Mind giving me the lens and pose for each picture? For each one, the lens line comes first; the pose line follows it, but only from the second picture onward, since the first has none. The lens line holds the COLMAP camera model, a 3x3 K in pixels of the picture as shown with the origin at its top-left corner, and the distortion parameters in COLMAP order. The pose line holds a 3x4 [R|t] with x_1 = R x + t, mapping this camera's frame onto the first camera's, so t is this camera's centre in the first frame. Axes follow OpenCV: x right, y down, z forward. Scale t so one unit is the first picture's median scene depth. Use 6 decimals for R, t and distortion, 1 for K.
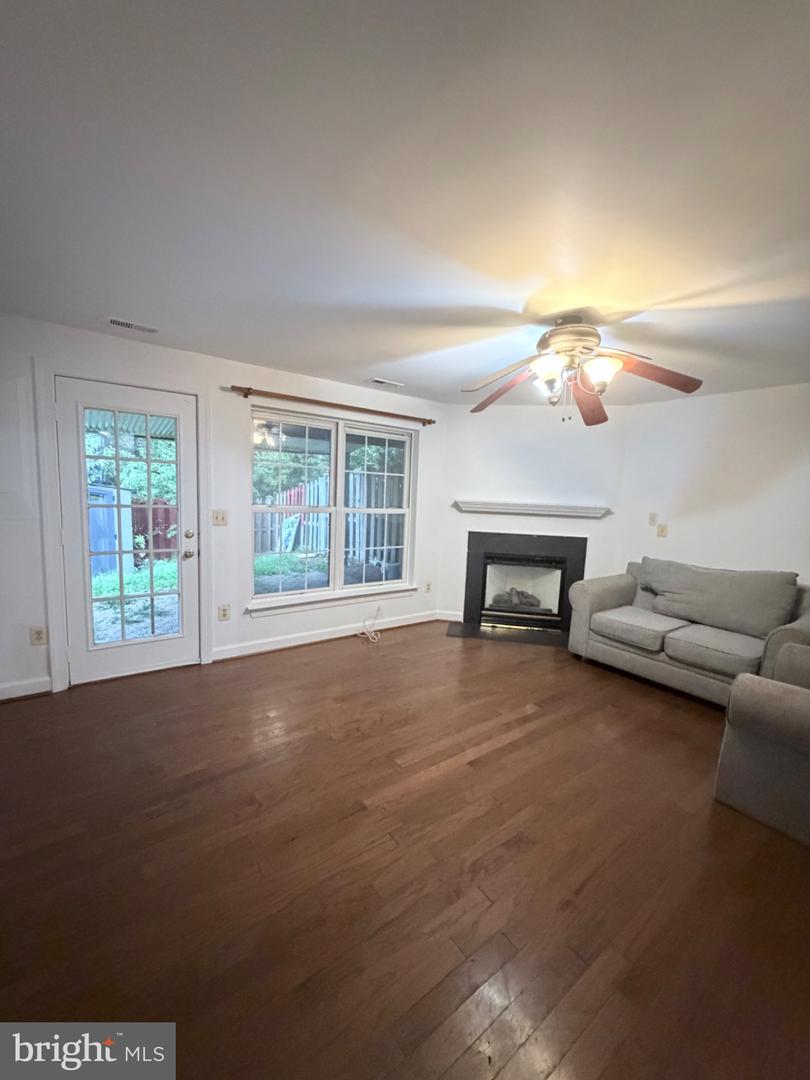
lens RADIAL K [[428.6, 0, 404.7], [0, 428.6, 540.5], [0, 0, 1]] dist [-0.001237, 0.000155]
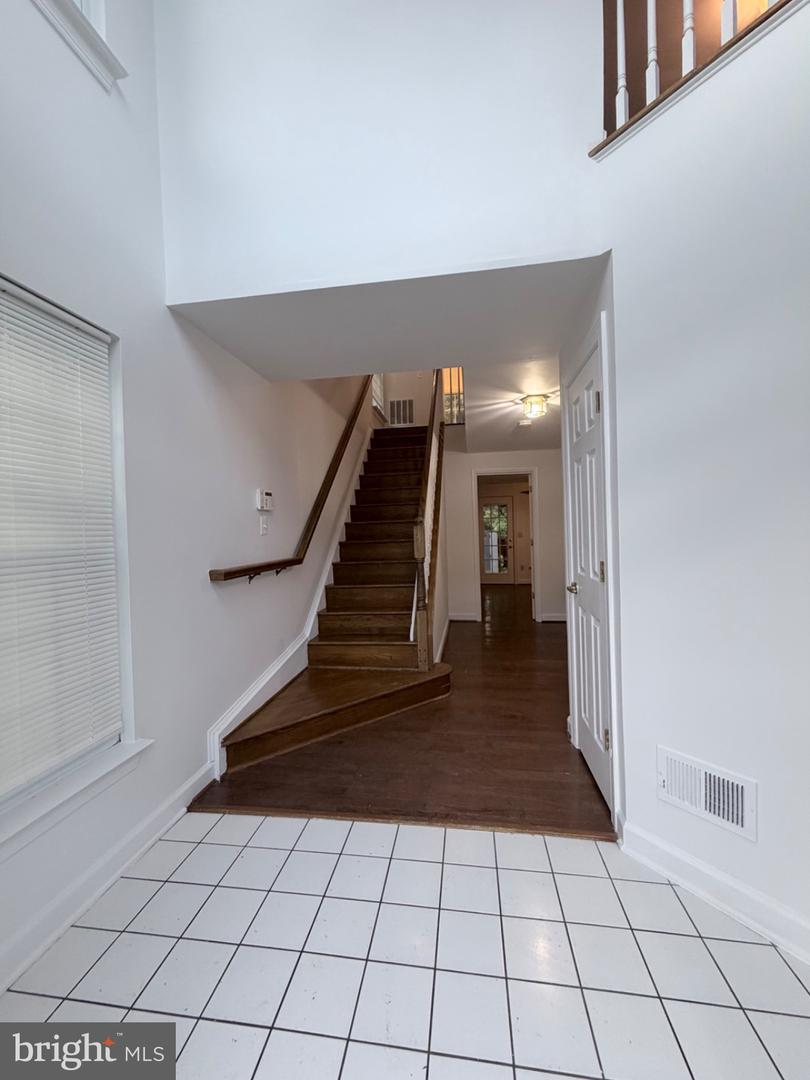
lens RADIAL K [[428.6, 0, 405.6], [0, 428.6, 542.2], [0, 0, 1]] dist [-0.001237, 0.000155]
pose [[0.704327, -0.051472, -0.708007, 0.624255], [-0.015372, 0.996028, -0.087704, 0.152125], [0.709710, 0.072656, 0.700738, -0.921090]]
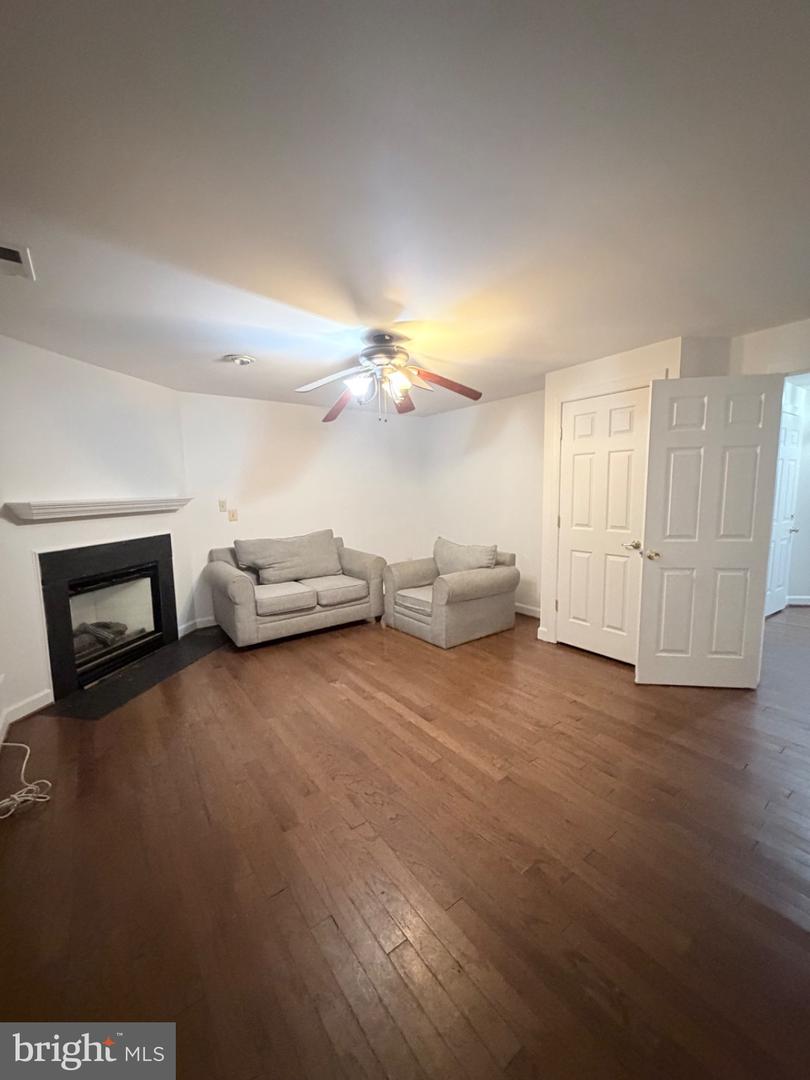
lens RADIAL K [[428.6, 0, 403.6], [0, 428.6, 540.5], [0, 0, 1]] dist [-0.001237, 0.000155]
pose [[0.007535, -0.160119, 0.987069, -0.448582], [0.134217, 0.978327, 0.157676, -0.067637], [-0.990923, 0.131293, 0.028863, 0.487365]]
